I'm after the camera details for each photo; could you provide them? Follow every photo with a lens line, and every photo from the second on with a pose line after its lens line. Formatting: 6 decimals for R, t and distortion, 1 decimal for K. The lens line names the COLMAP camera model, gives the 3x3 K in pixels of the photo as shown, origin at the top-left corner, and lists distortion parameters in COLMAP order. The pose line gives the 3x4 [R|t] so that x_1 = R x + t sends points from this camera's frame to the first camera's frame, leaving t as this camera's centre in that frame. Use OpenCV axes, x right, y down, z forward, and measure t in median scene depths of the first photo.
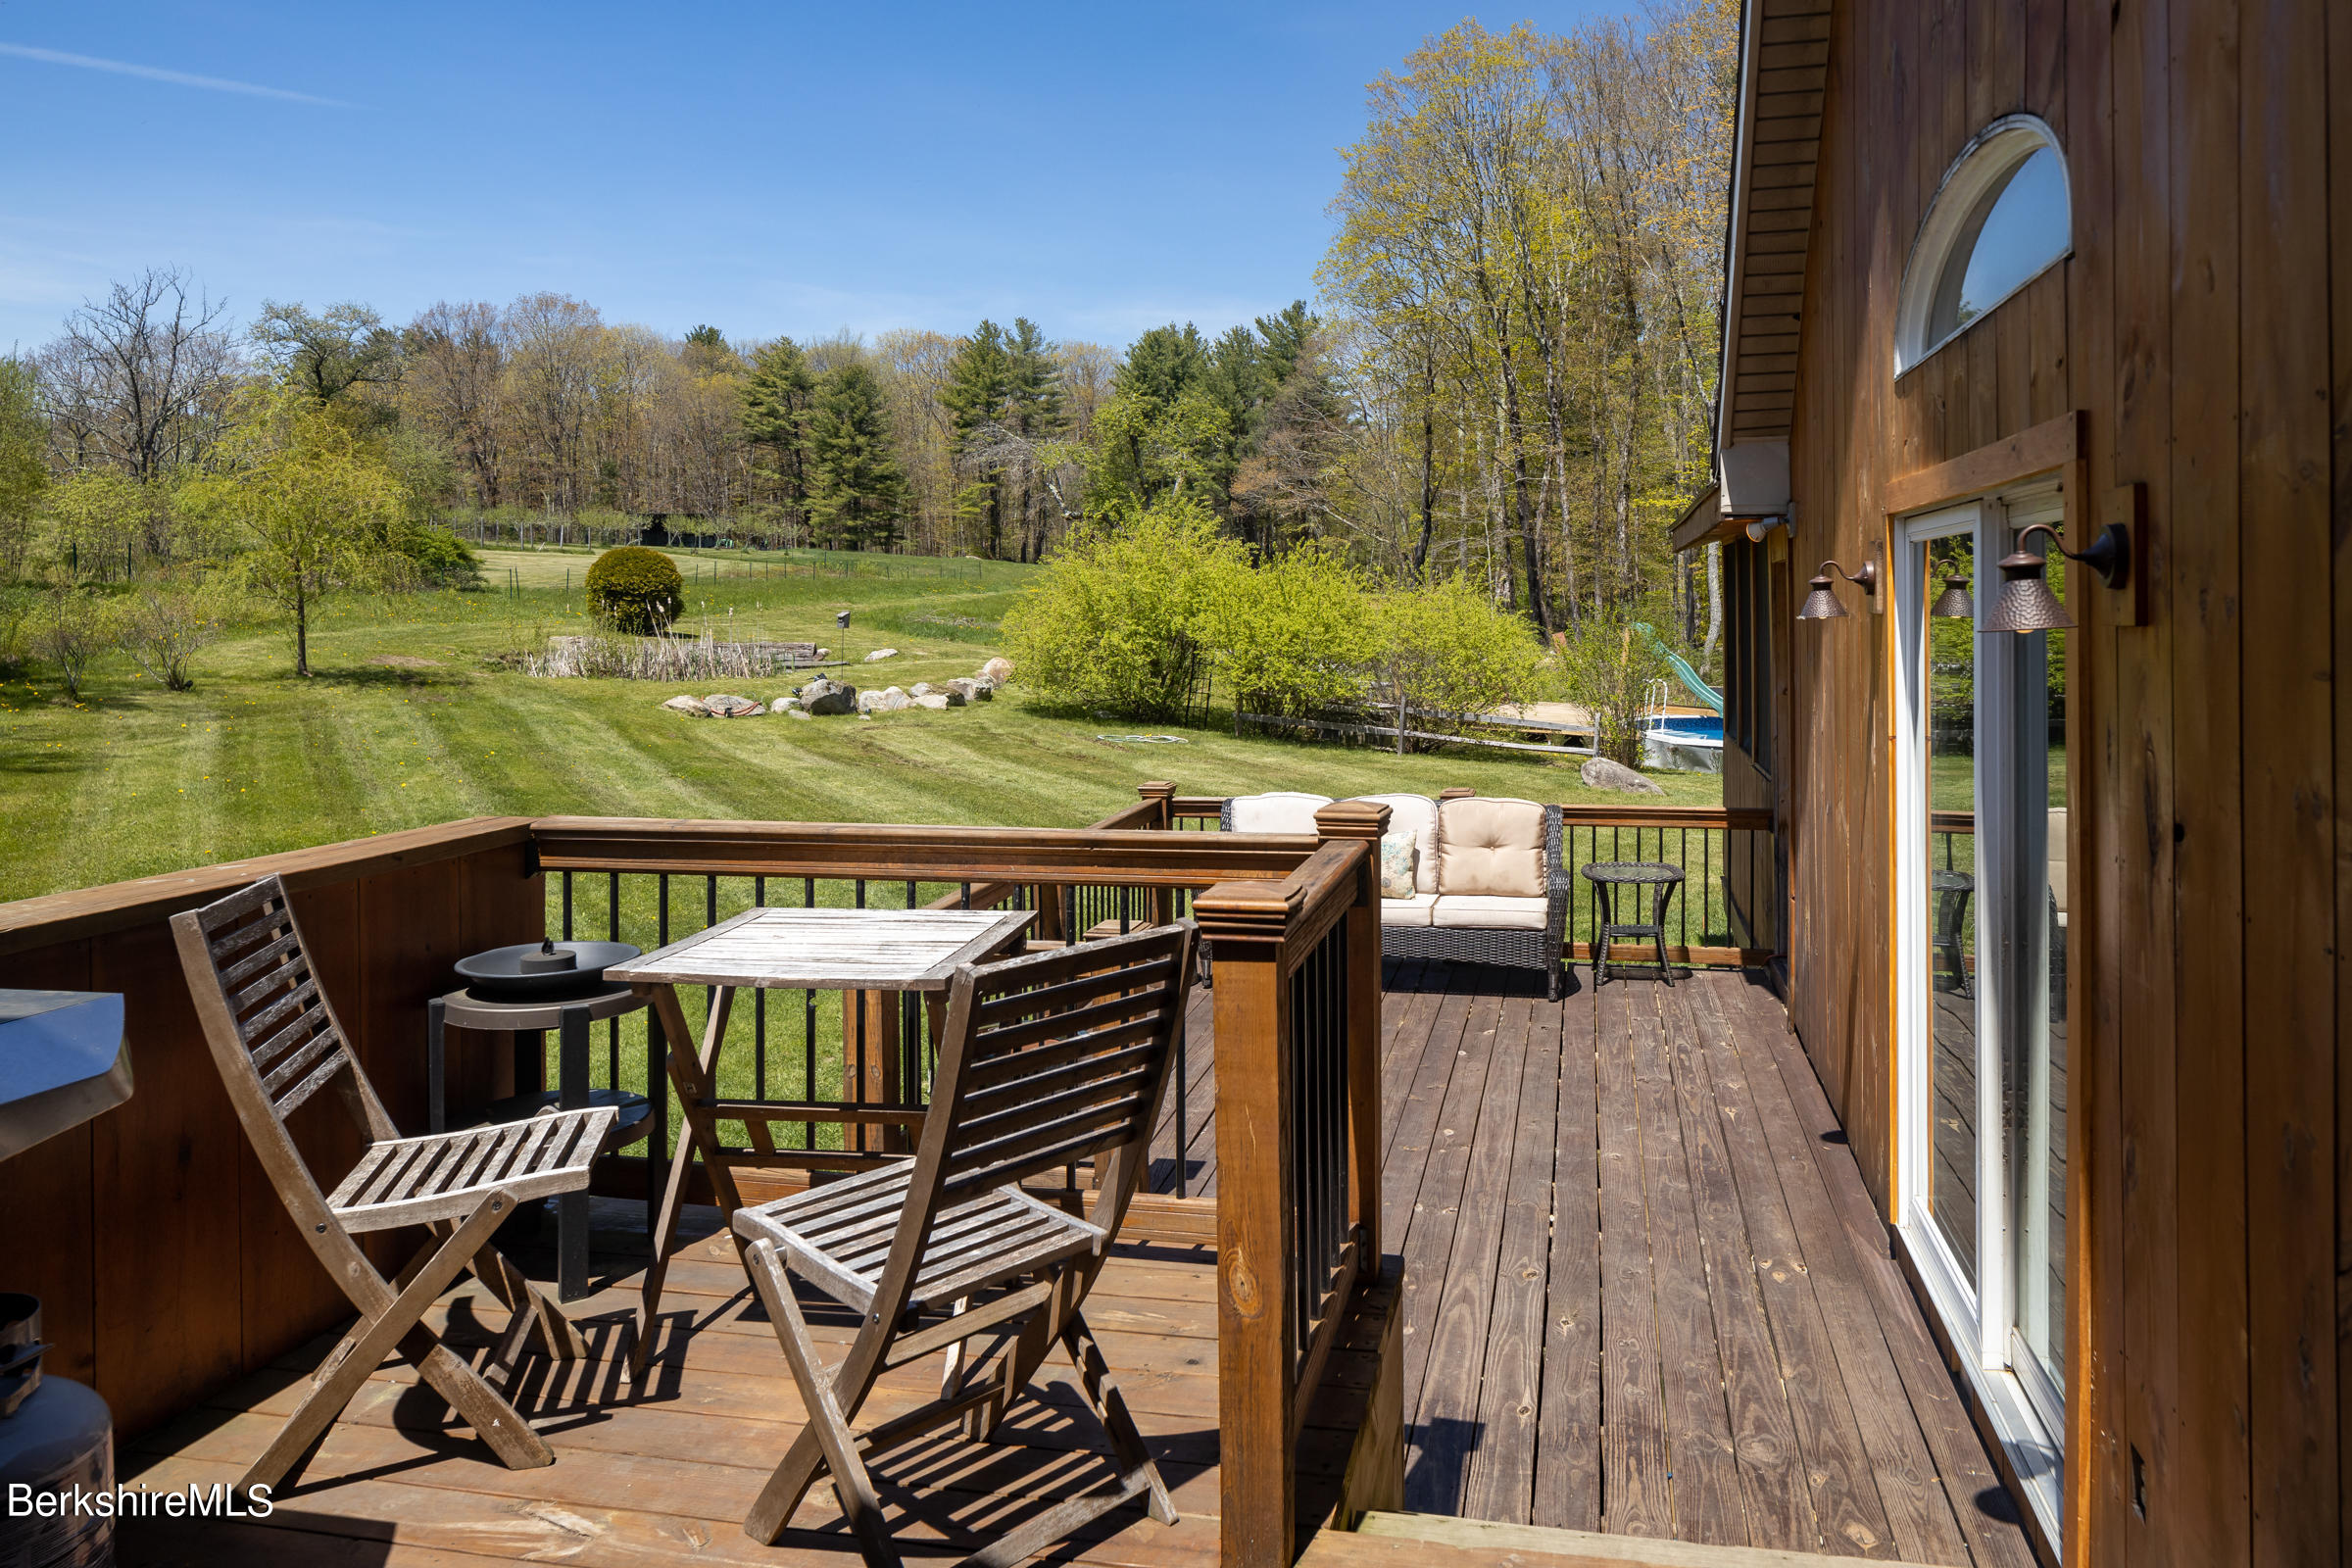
lens RADIAL K [[1588.5, 0, 1176.0], [0, 1588.5, 784.0], [0, 0, 1]] dist [-0.002756, 0.000801]
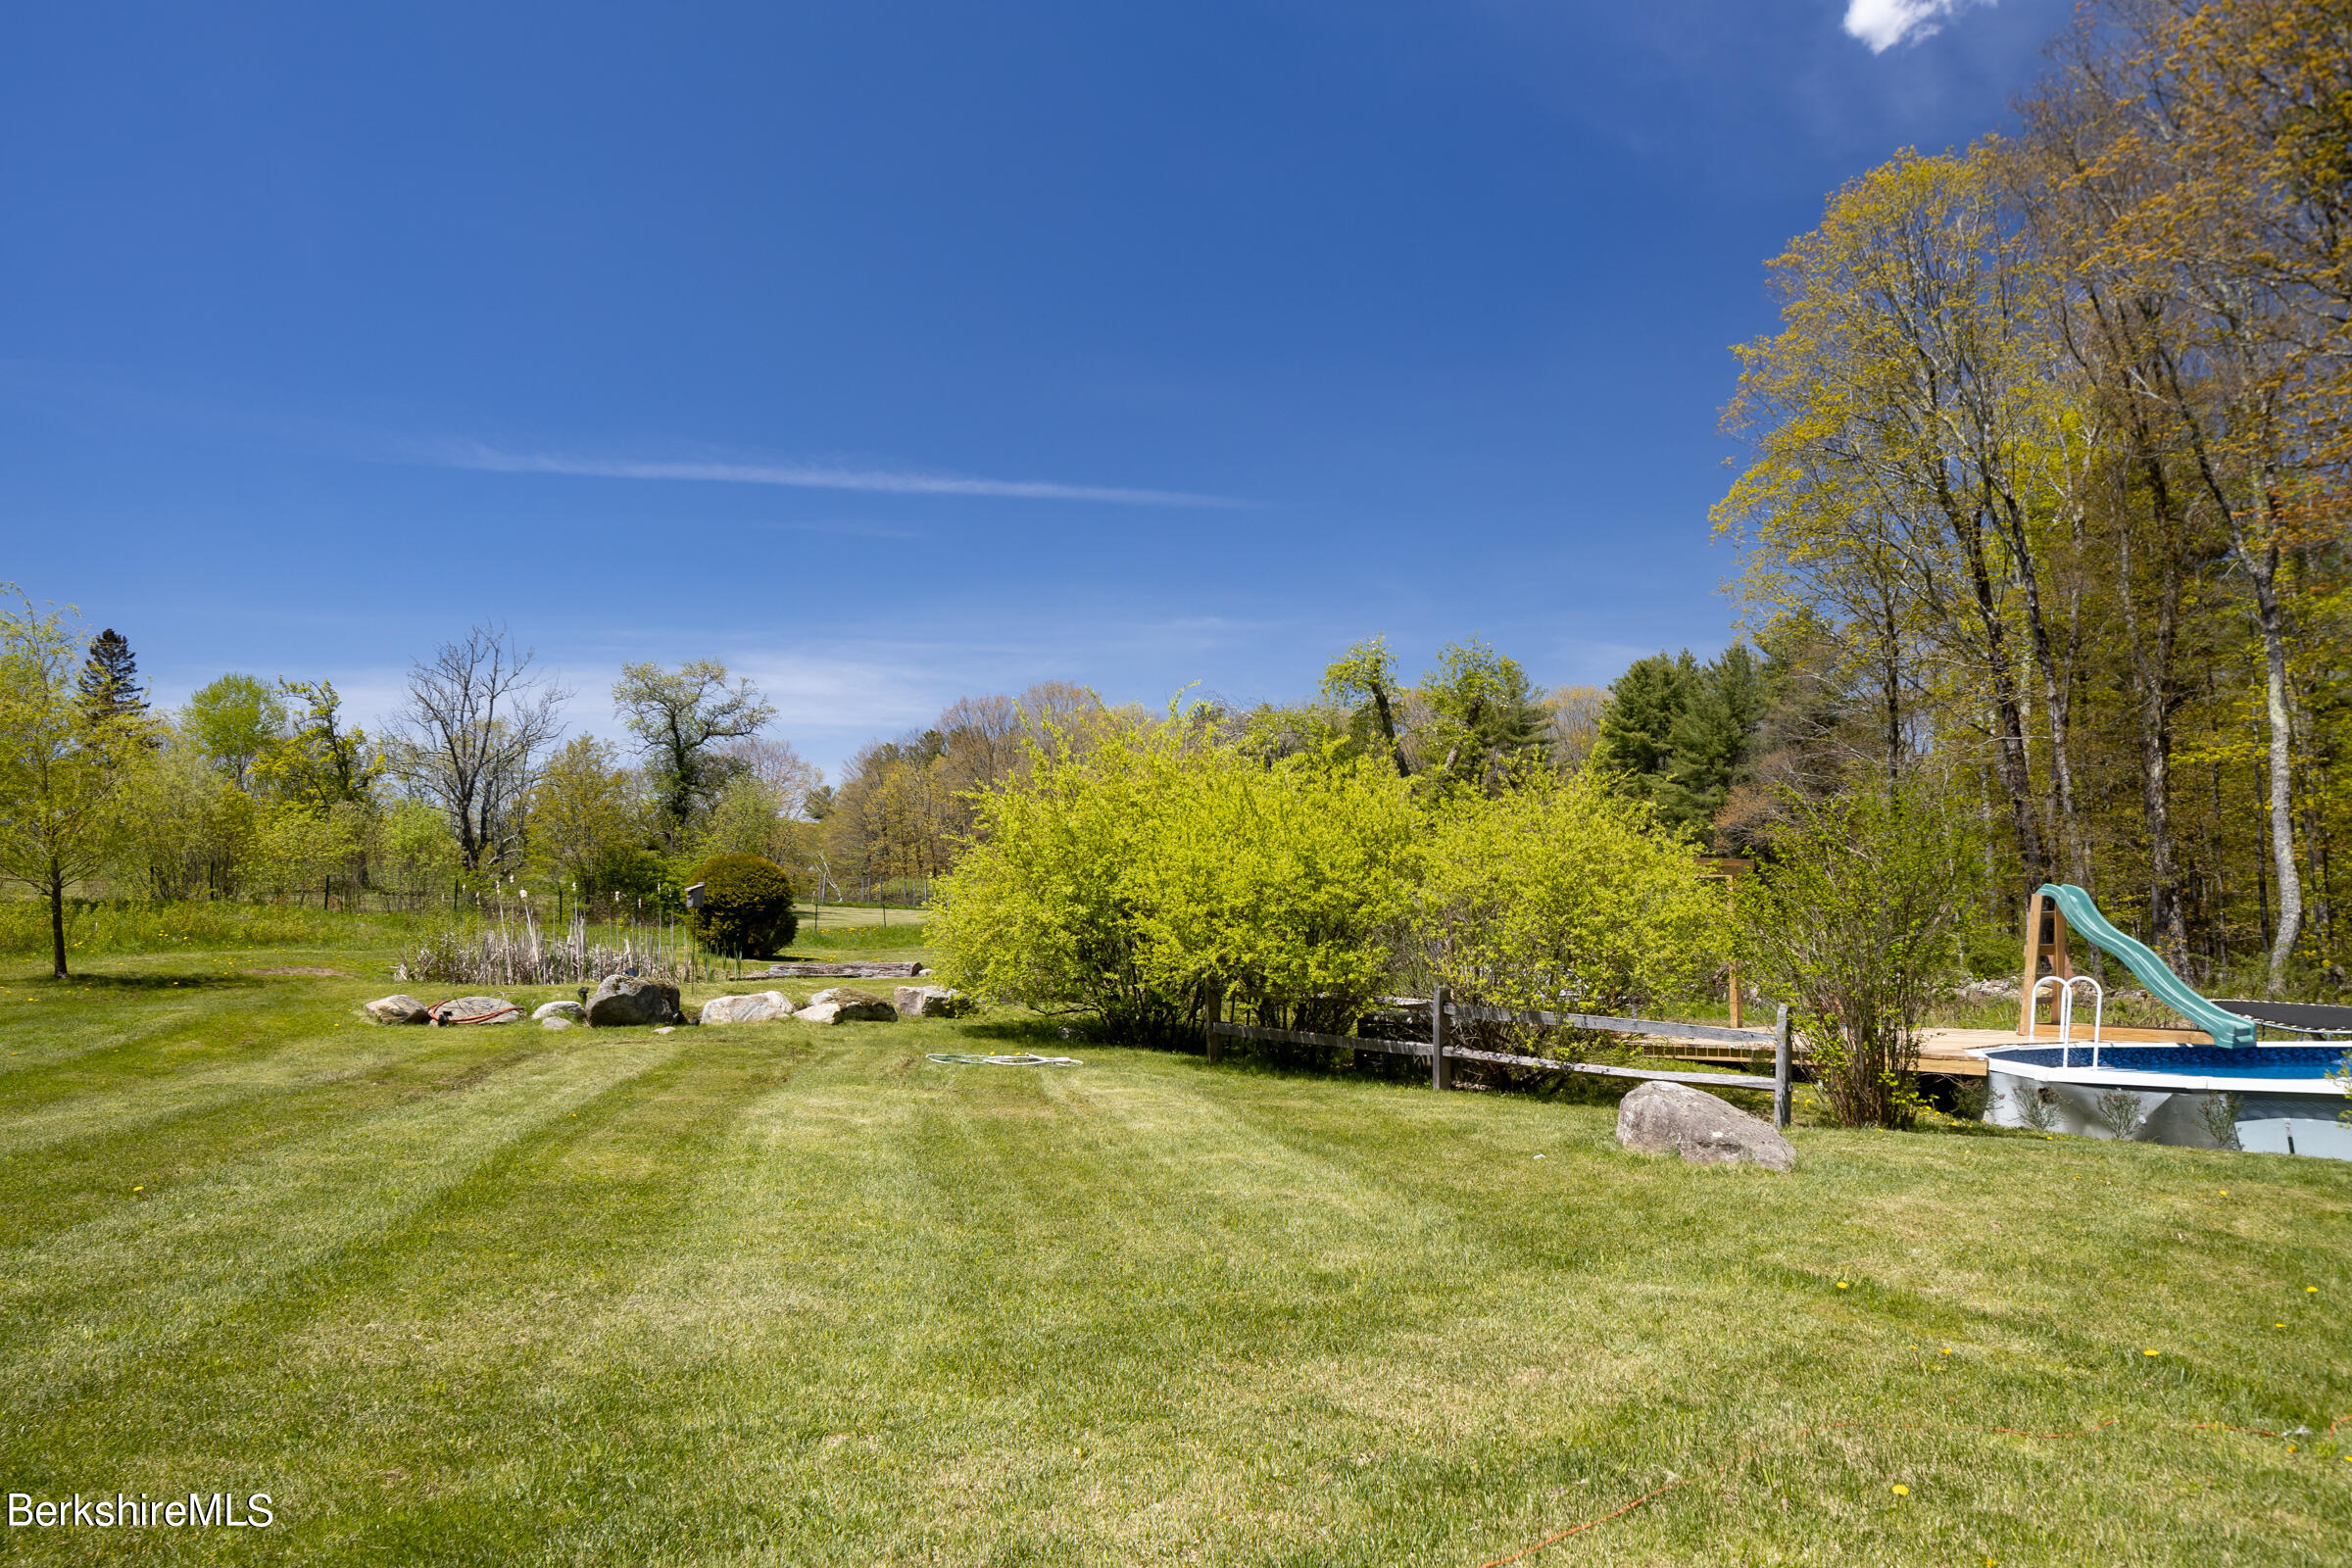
lens RADIAL K [[1588.5, 0, 1176.0], [0, 1588.5, 784.0], [0, 0, 1]] dist [-0.002756, 0.000801]
pose [[0.931183, -0.060158, -0.359555, 0.063177], [-0.028352, 0.971353, -0.235945, 0.002387], [0.363449, 0.229902, 0.902801, 0.110737]]
